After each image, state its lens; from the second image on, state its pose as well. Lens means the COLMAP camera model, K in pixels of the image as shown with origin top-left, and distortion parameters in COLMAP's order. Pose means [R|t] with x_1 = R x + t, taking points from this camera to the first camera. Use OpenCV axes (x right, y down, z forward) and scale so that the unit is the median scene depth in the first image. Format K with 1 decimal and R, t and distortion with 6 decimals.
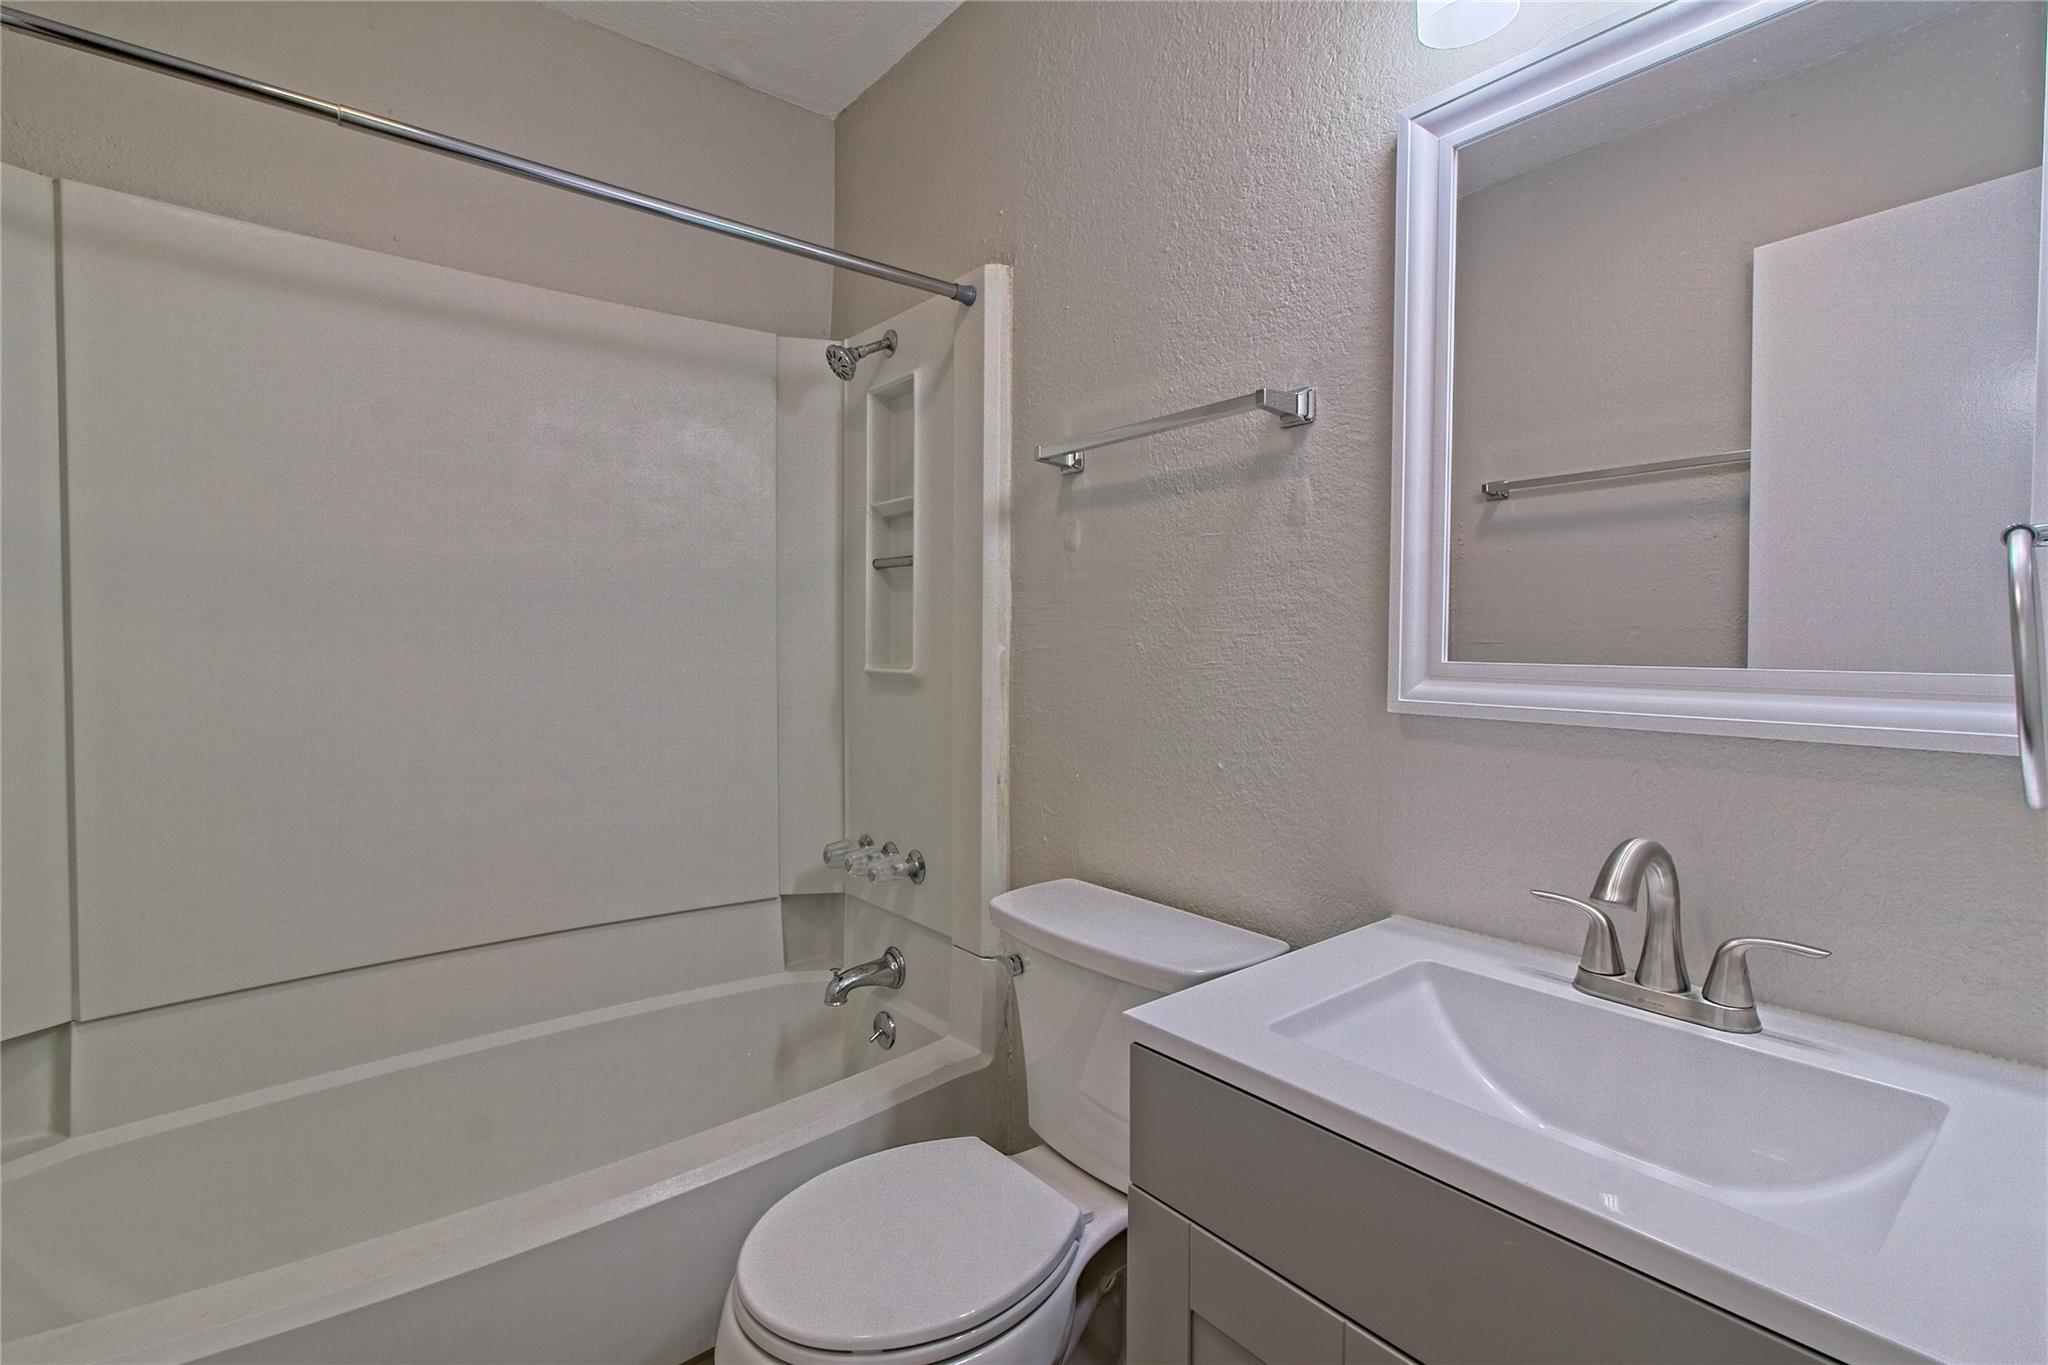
lens RADIAL K [[943.8, 0, 1021.3], [0, 943.8, 669.7], [0, 0, 1]] dist [-0.016834, 0.009005]
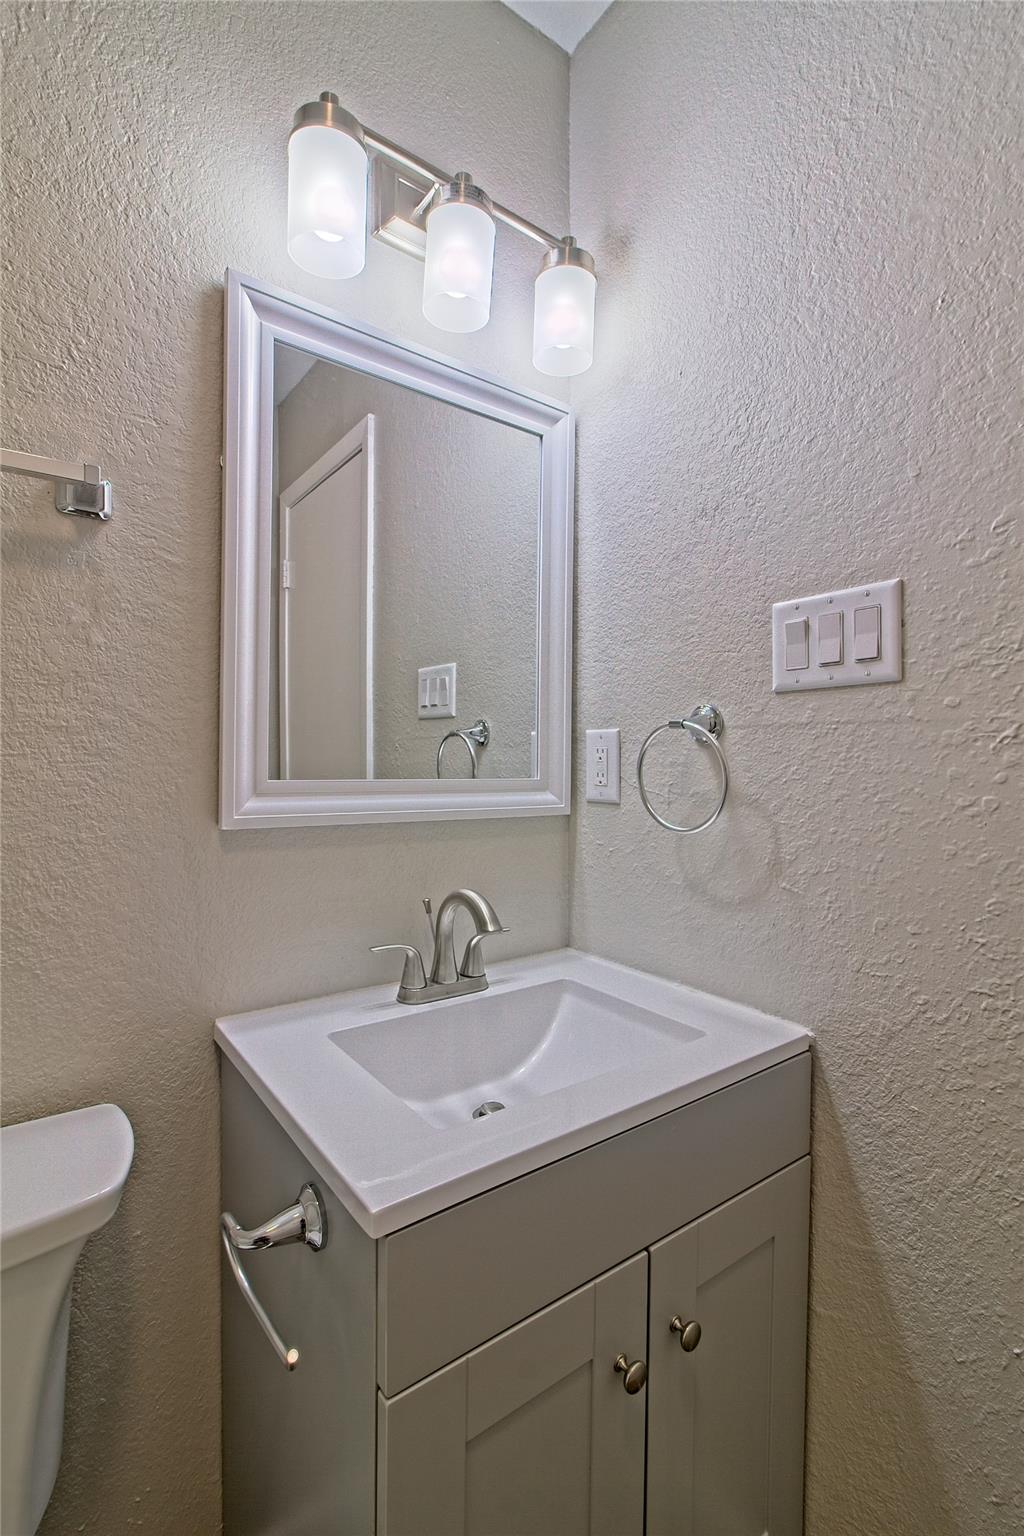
lens RADIAL K [[707.9, 0, 512.0], [0, 707.9, 768.0], [0, 0, 1]] dist [-0.016834, 0.009005]
pose [[0.035694, -0.028902, 0.998945, -0.401390], [0.009472, 0.999547, 0.028581, -0.046098], [-0.999318, 0.008441, 0.035952, 0.659332]]
